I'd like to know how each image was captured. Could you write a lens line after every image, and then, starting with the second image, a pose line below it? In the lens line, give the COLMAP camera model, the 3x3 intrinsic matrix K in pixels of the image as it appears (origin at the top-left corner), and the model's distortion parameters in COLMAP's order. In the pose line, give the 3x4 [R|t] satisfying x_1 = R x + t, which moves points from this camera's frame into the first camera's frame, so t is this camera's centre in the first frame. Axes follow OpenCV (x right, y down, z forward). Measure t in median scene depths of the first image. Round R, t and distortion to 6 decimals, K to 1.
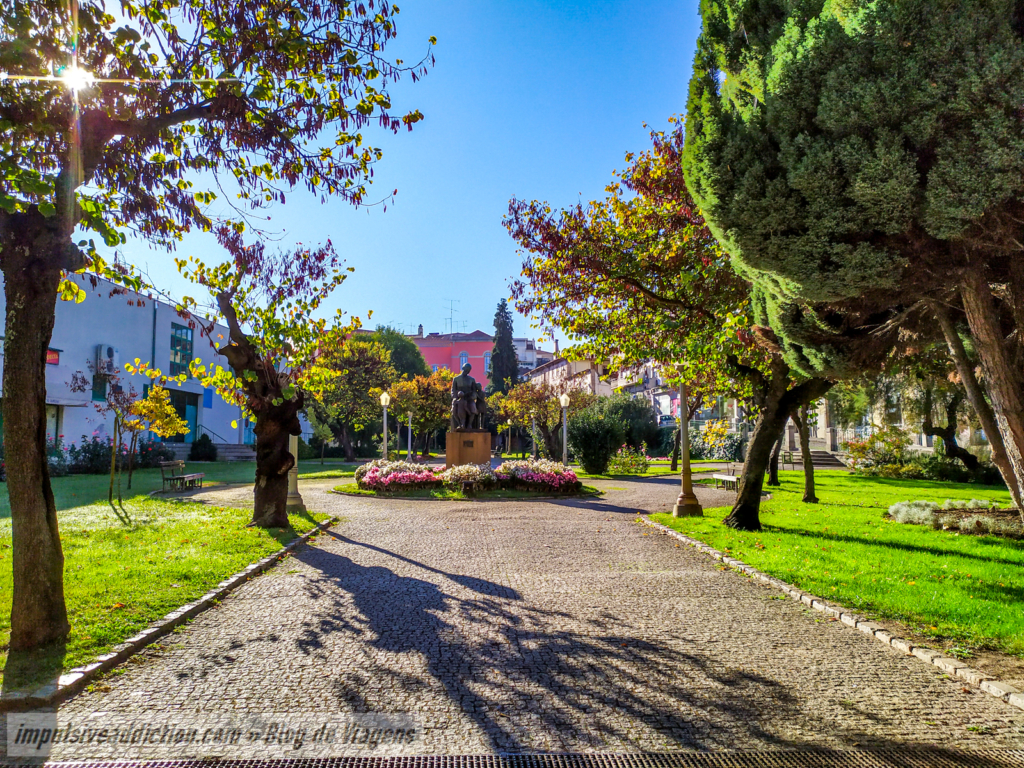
lens RADIAL K [[688.6, 0, 512.0], [0, 688.6, 384.0], [0, 0, 1]] dist [0.003193, 0.000235]
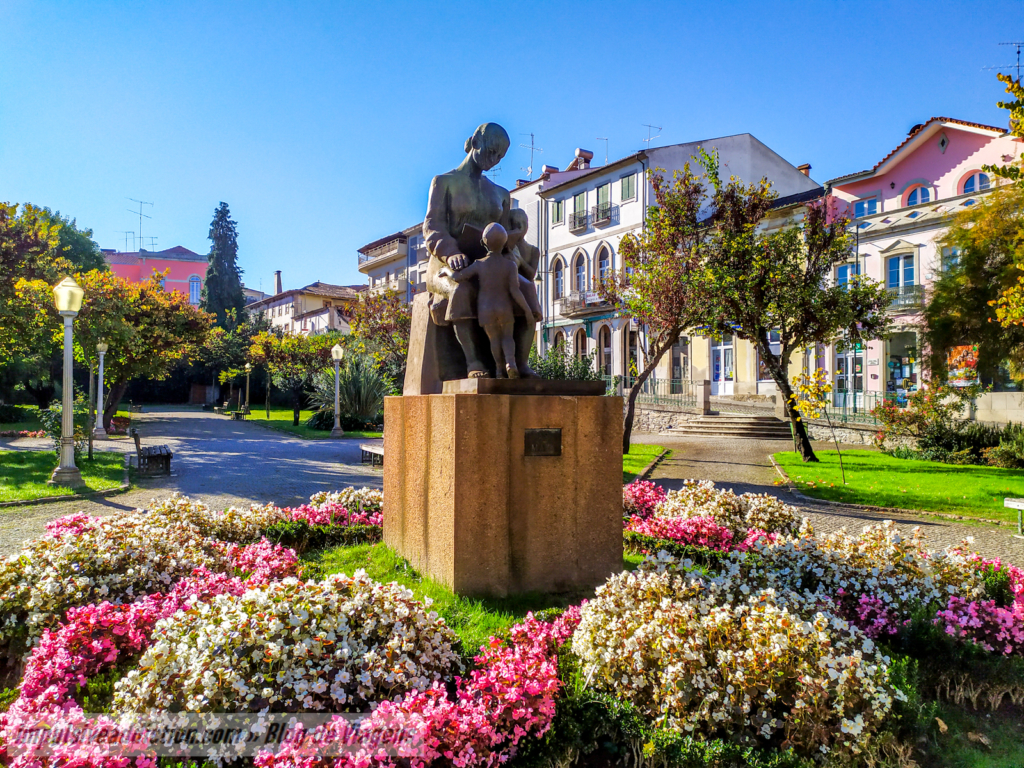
lens RADIAL K [[688.6, 0, 512.0], [0, 688.6, 384.0], [0, 0, 1]] dist [0.003193, 0.000235]
pose [[0.907285, 0.011839, 0.420349, -0.041084], [-0.041304, 0.997279, 0.061062, 0.013222], [-0.418483, -0.072762, 0.905305, 0.181810]]
